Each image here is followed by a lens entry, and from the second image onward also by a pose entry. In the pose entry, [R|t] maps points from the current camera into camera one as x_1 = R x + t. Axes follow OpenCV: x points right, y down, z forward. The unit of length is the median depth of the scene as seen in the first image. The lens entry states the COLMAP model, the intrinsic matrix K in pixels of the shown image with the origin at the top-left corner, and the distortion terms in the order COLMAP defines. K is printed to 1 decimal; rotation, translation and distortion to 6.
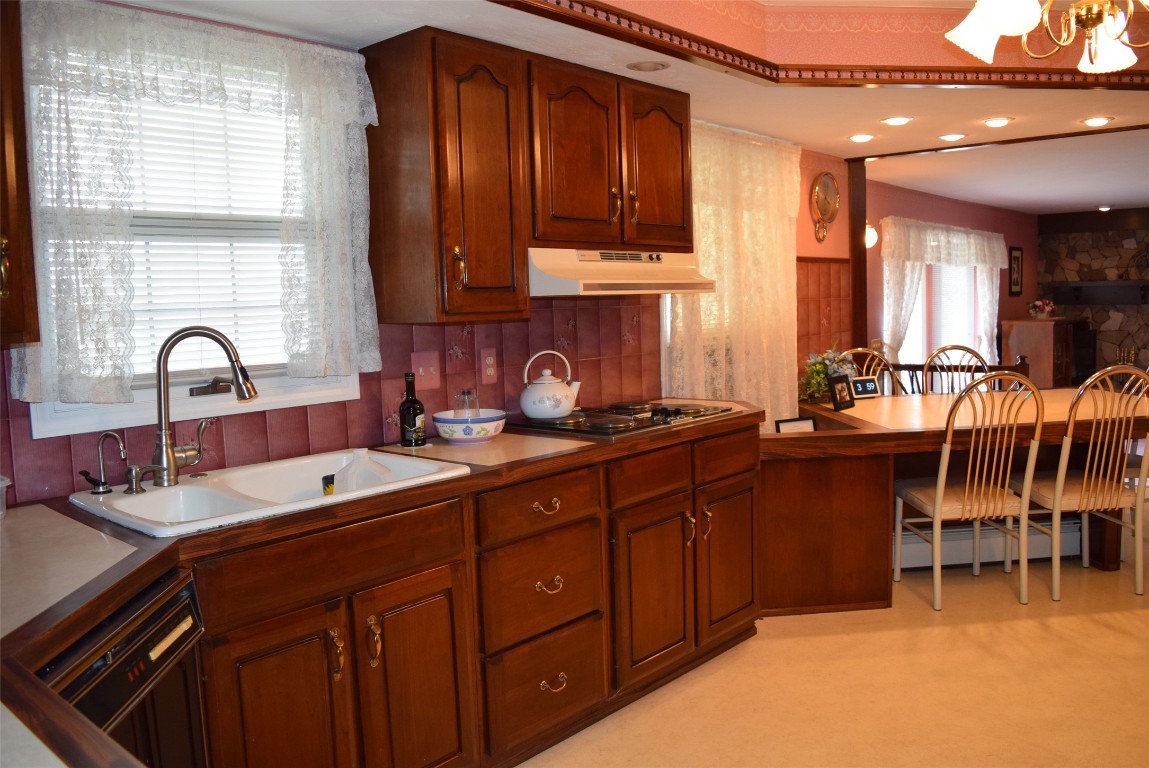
lens RADIAL K [[907.1, 0, 574.5], [0, 907.1, 384.0], [0, 0, 1]] dist [-0.101446, 0.035055]
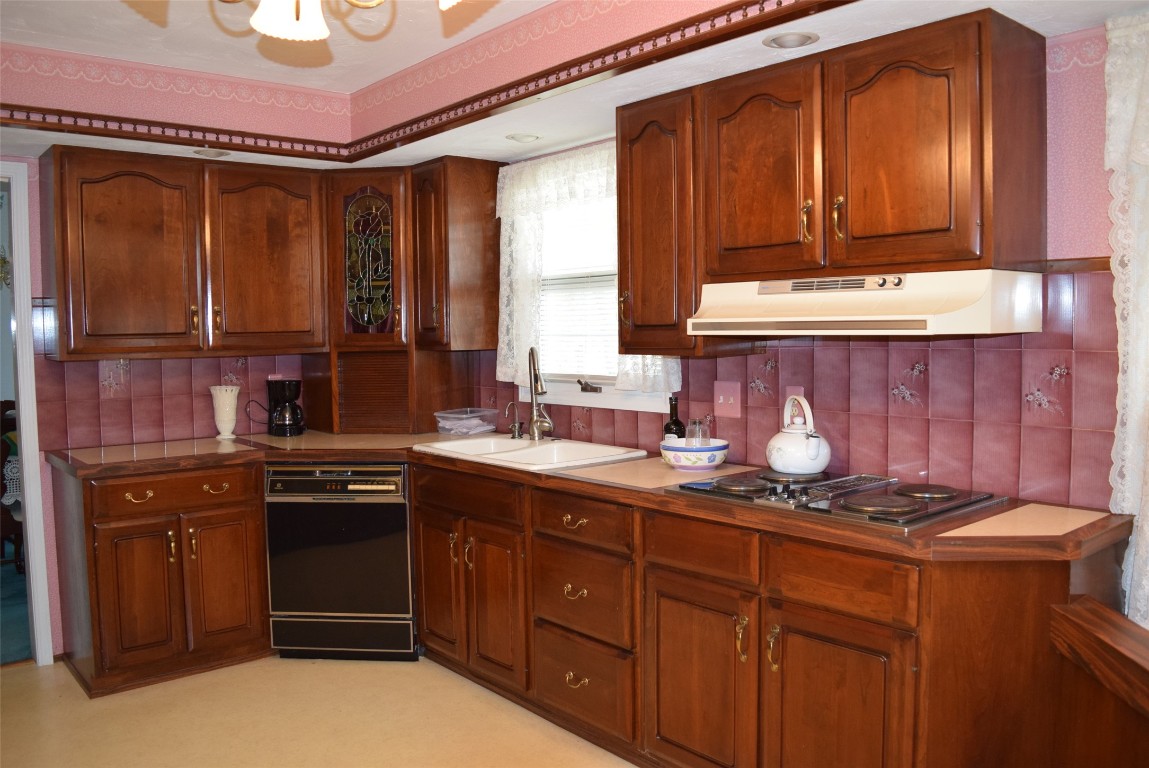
lens RADIAL K [[907.1, 0, 574.5], [0, 907.1, 384.0], [0, 0, 1]] dist [-0.101446, 0.035055]
pose [[-0.135185, 0.093860, -0.986365, 0.767194], [-0.070927, 0.992033, 0.104120, -0.110297], [0.988279, 0.084035, -0.127451, 0.808722]]
